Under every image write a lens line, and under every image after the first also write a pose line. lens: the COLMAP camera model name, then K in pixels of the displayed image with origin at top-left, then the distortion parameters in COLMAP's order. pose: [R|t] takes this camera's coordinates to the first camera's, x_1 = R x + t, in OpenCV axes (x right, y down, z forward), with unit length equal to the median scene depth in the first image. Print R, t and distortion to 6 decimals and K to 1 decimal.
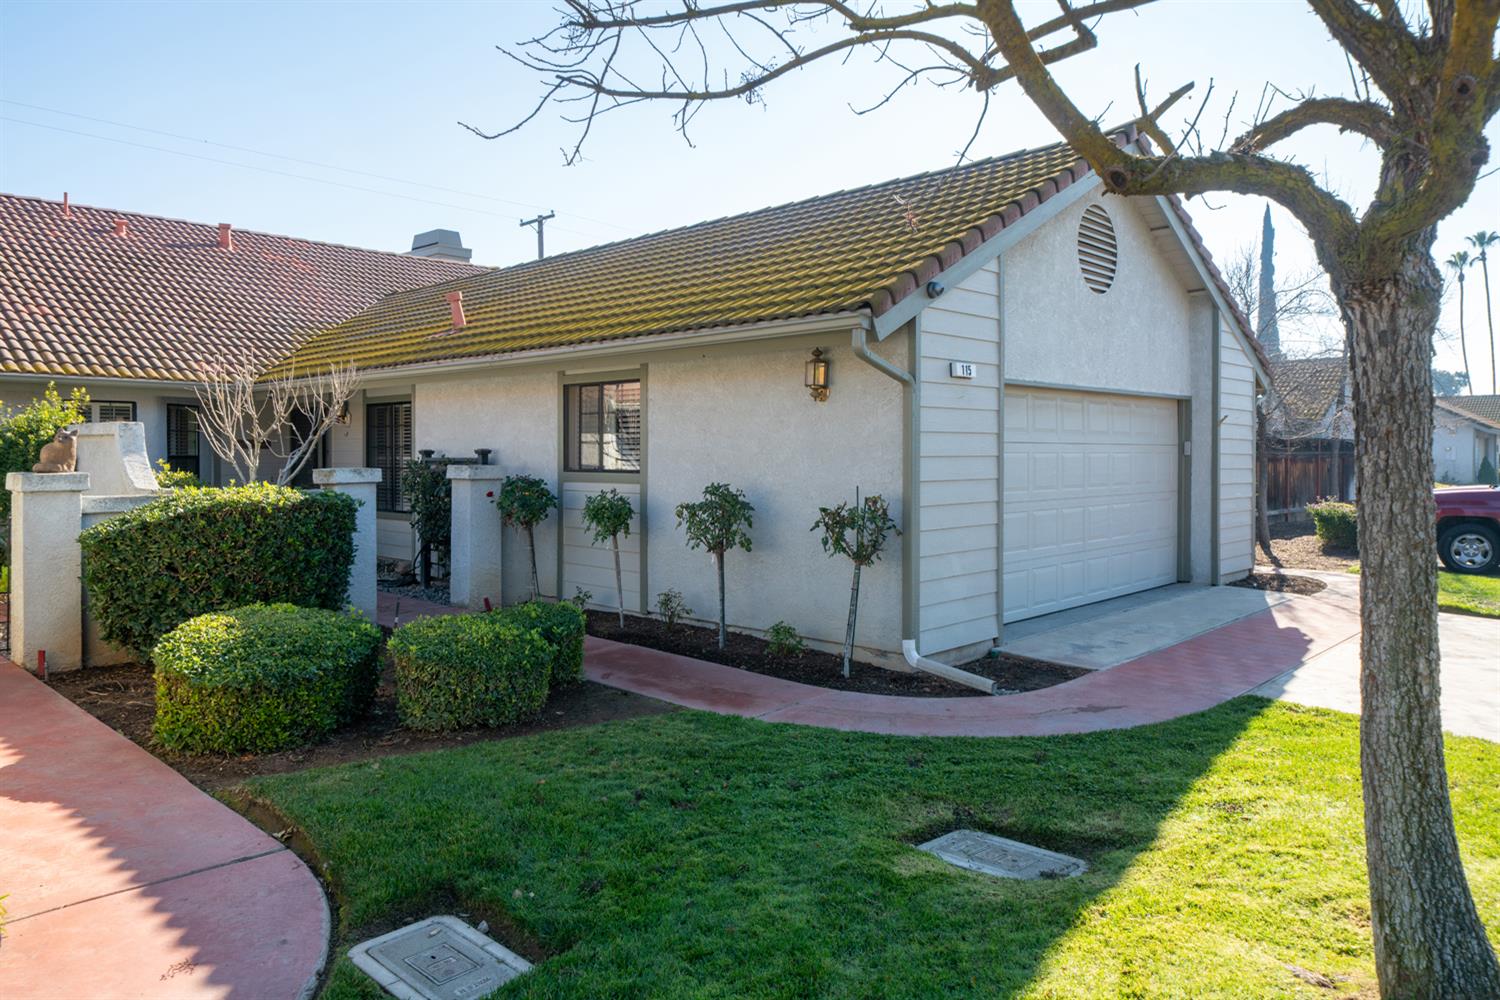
lens RADIAL K [[1000.1, 0, 757.6], [0, 1000.1, 456.8], [0, 0, 1]] dist [-0.000557, 0.000343]
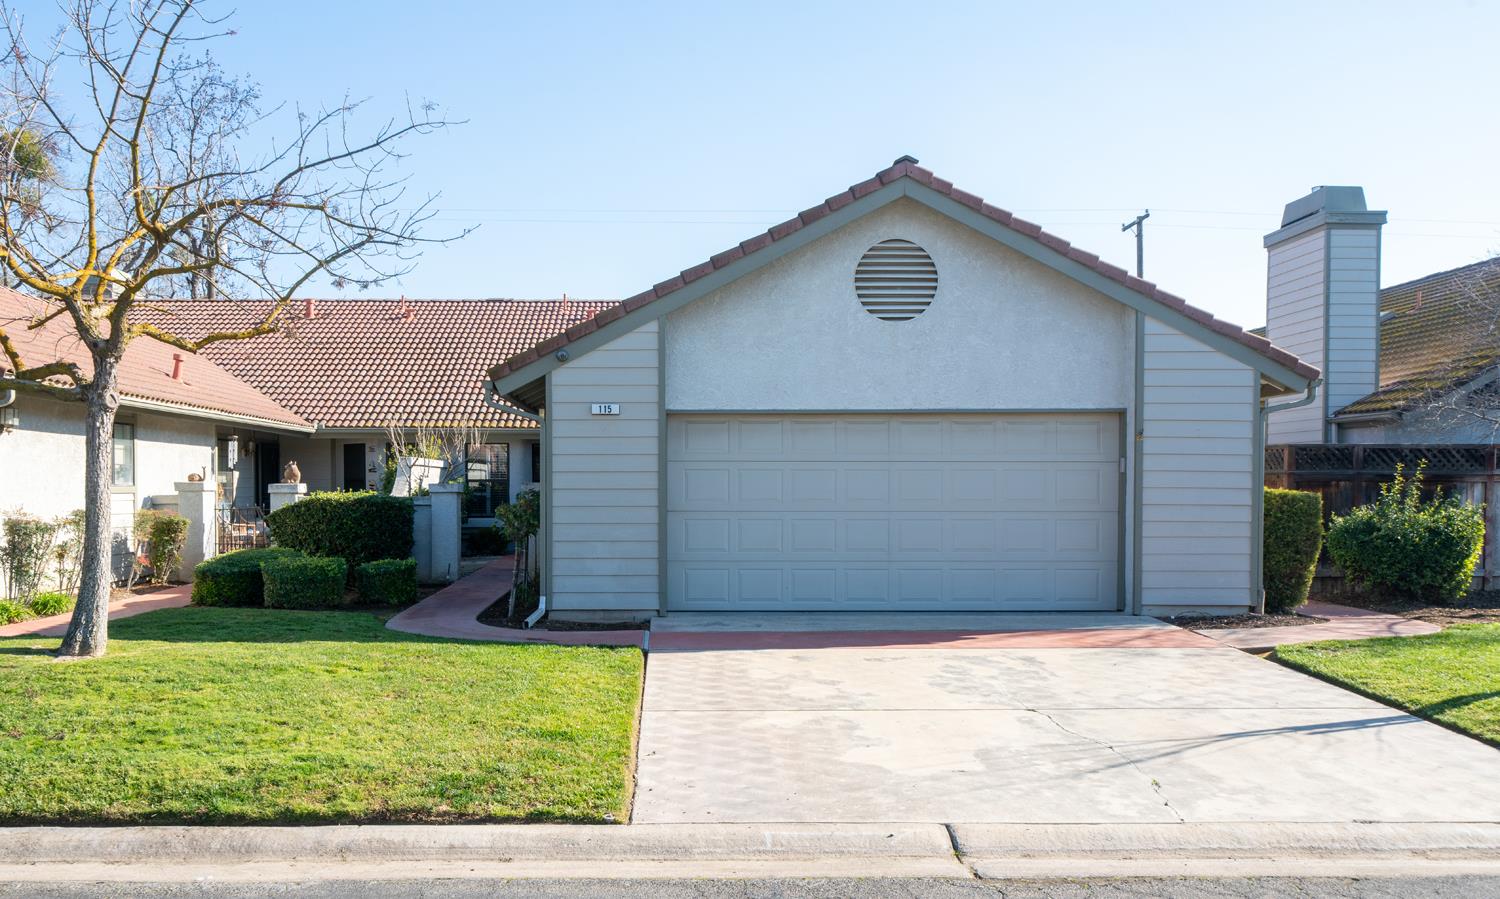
lens RADIAL K [[1138.4, 0, 693.2], [0, 1138.4, 502.1], [0, 0, 1]] dist [0.008691, -0.010791]
pose [[0.711748, 0.010000, -0.702364, 1.306663], [-0.003152, 0.999934, 0.011043, 0.022318], [0.702428, -0.005646, 0.711732, -0.029018]]
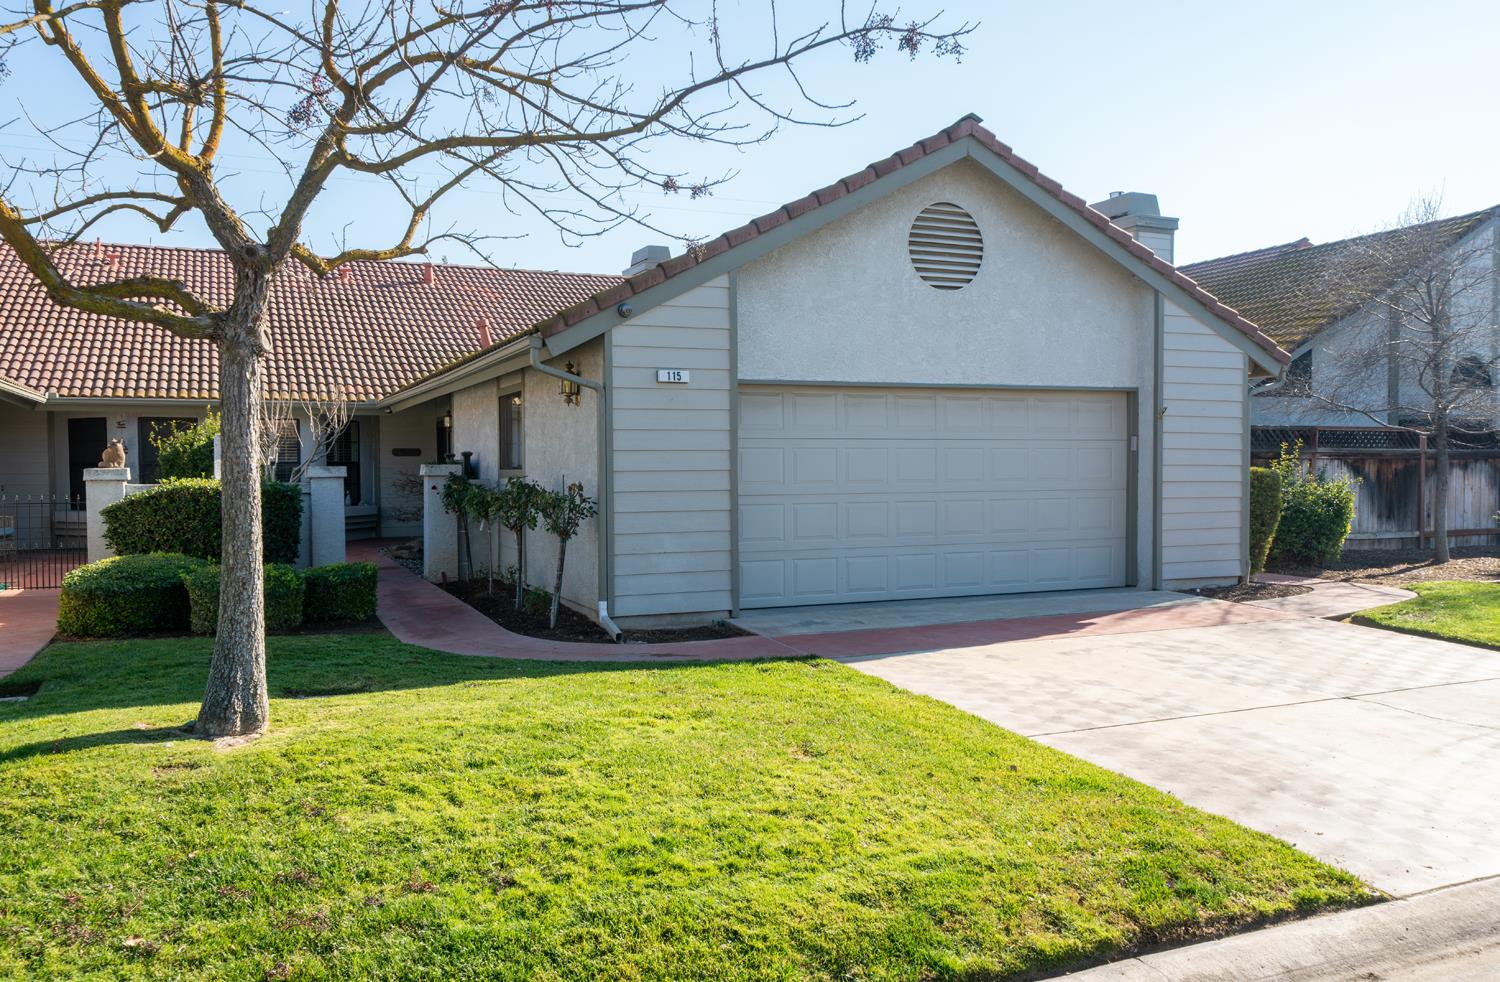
lens RADIAL K [[1126.0, 0, 740.9], [0, 1126.0, 497.8], [0, 0, 1]] dist [0.002624, 0.005172]
pose [[0.921001, 0.004584, -0.389532, 0.741091], [0.005161, 0.999699, 0.023966, 0.022416], [0.389525, -0.024083, 0.920701, -0.165668]]
